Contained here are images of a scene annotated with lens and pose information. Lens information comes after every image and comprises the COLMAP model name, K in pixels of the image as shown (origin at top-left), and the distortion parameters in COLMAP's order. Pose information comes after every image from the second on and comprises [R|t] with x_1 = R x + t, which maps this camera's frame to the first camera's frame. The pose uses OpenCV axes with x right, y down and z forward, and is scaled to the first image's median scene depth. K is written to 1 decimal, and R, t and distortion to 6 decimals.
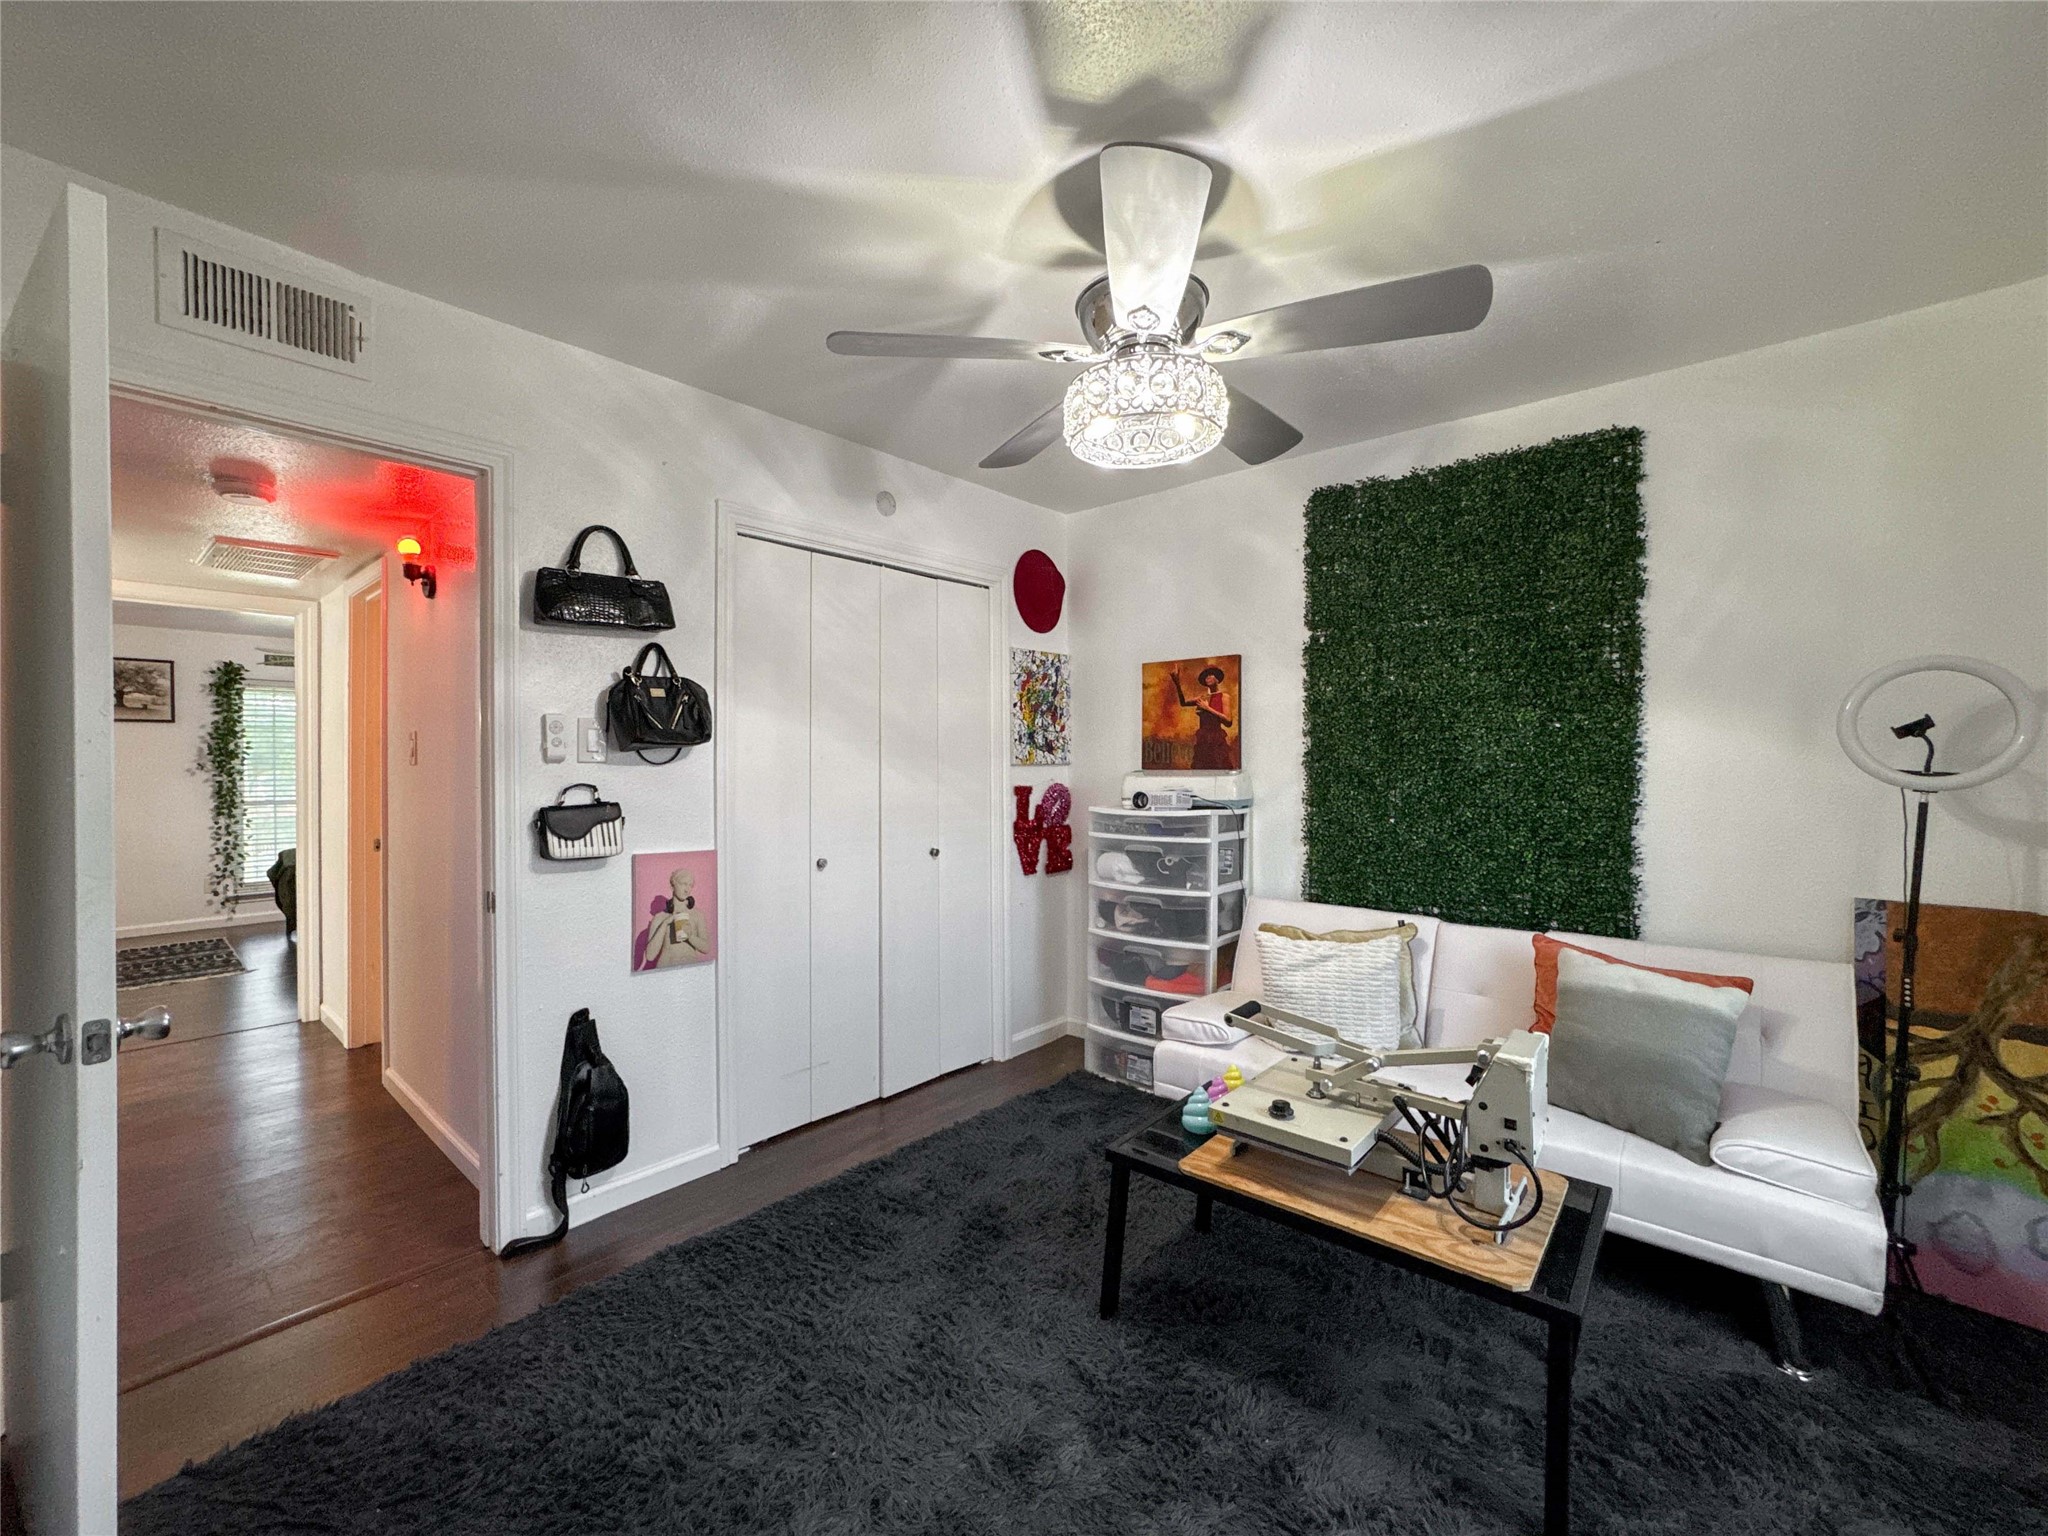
lens RADIAL K [[837.2, 0, 1030.1], [0, 837.2, 765.6], [0, 0, 1]] dist [-0.035534, 0.014852]
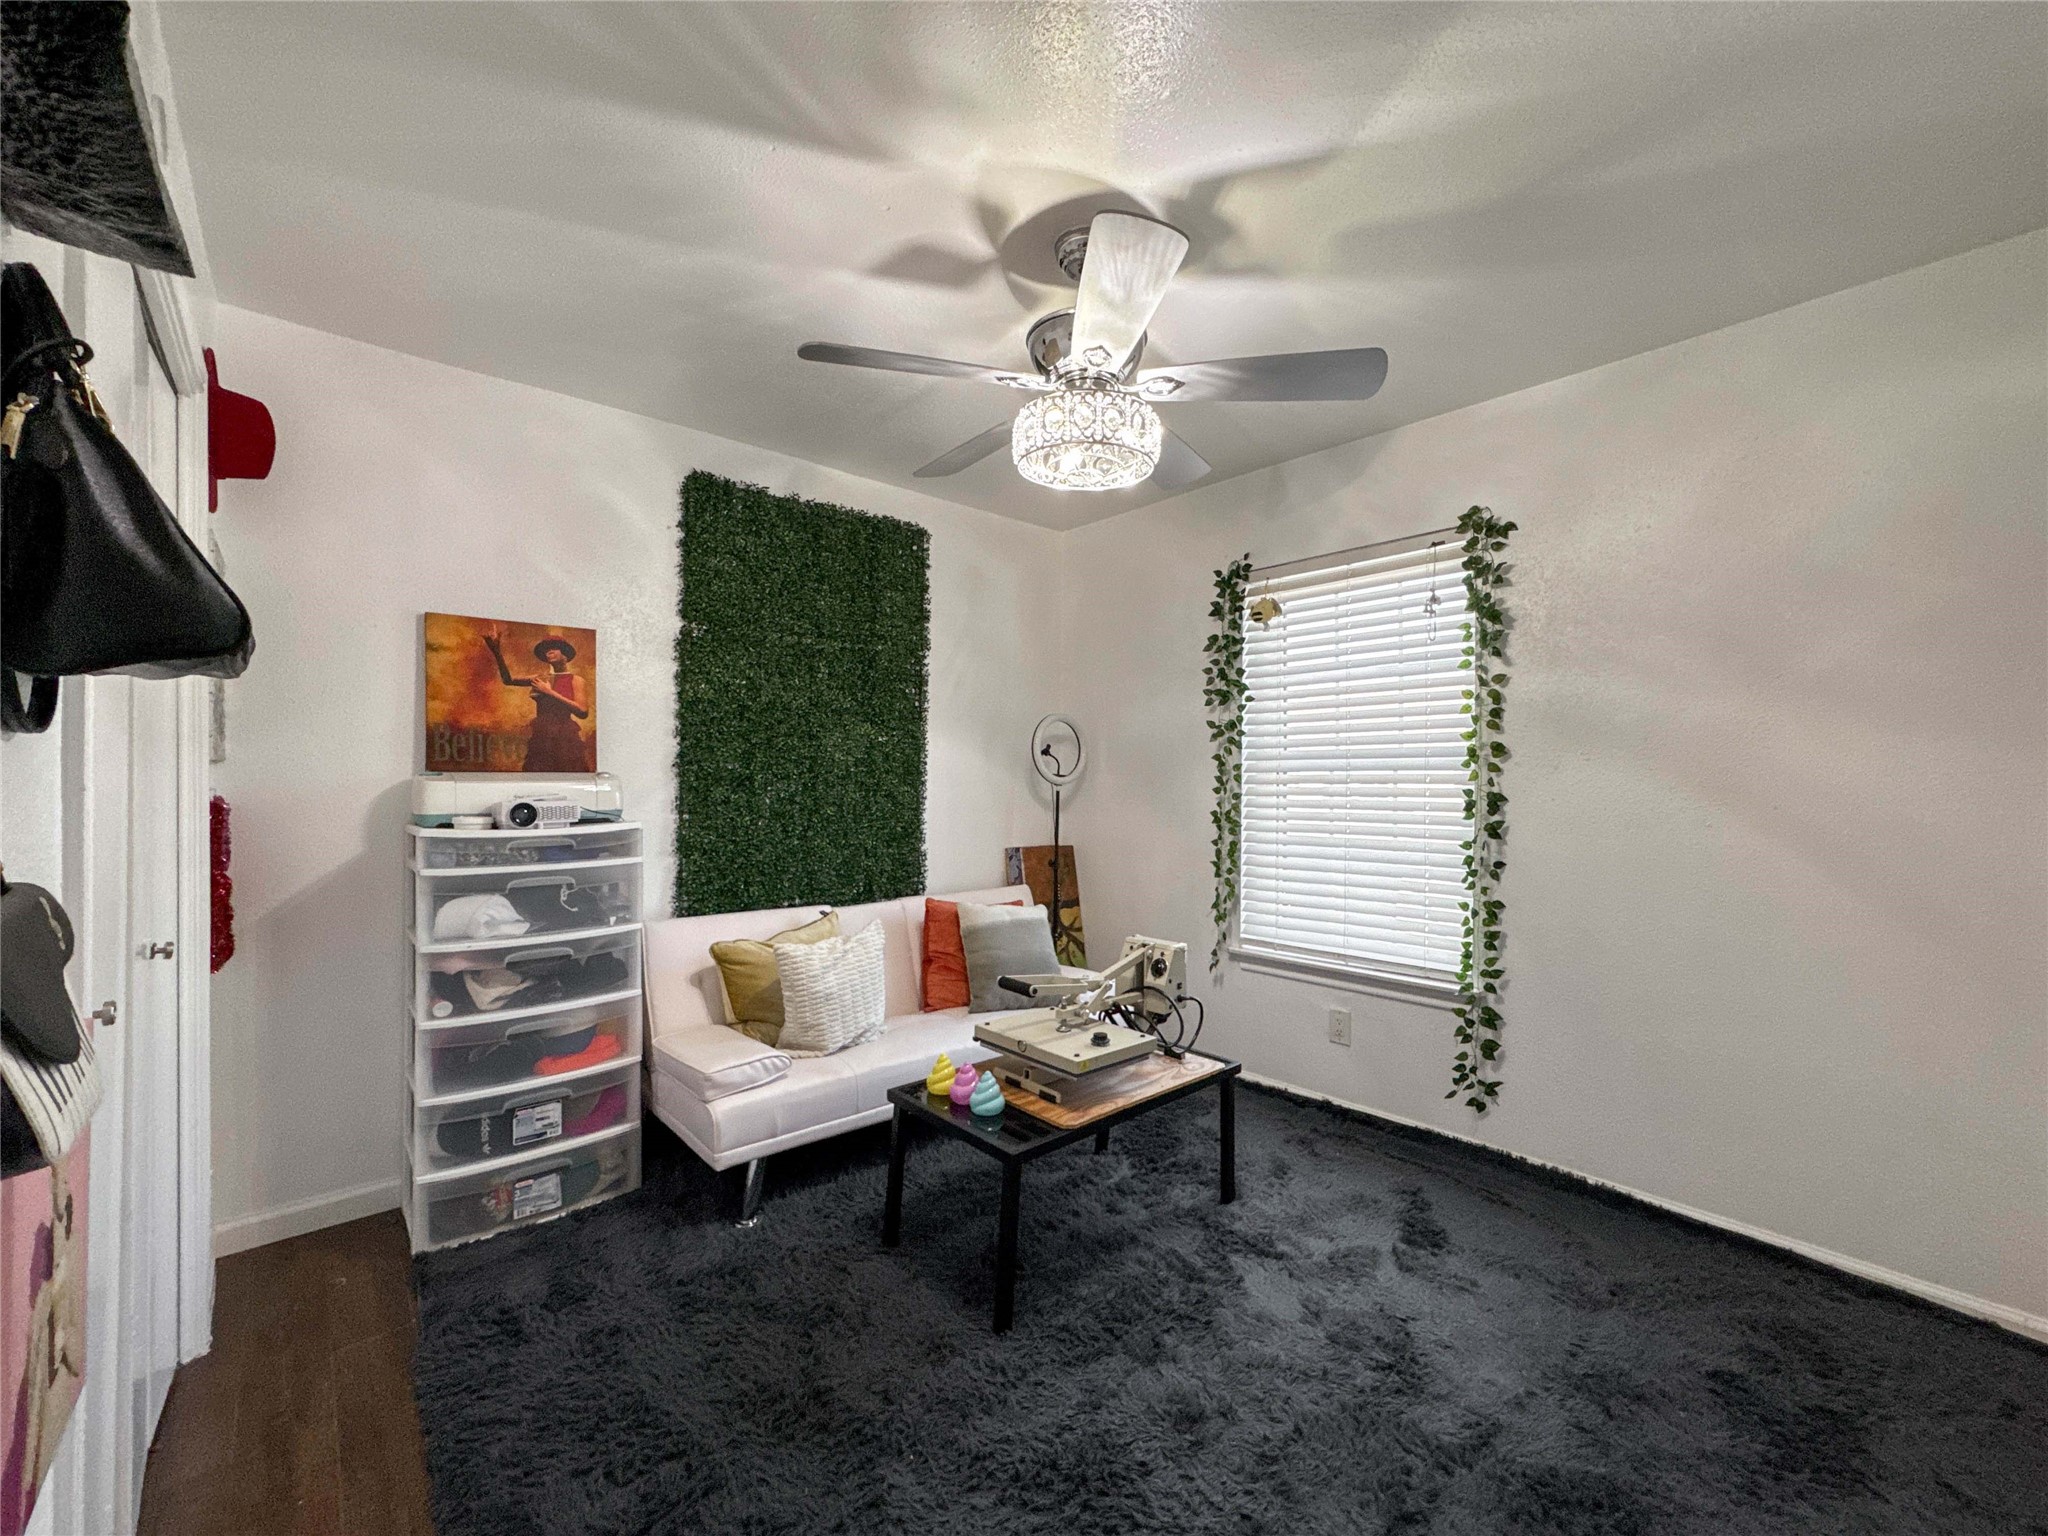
lens RADIAL K [[837.2, 0, 1037.6], [0, 837.2, 778.1], [0, 0, 1]] dist [-0.035534, 0.014852]
pose [[0.135420, 0.001479, 0.990787, -0.500520], [-0.001313, 0.999998, -0.001313, 0.011011], [-0.990787, -0.001123, 0.135422, 0.479222]]
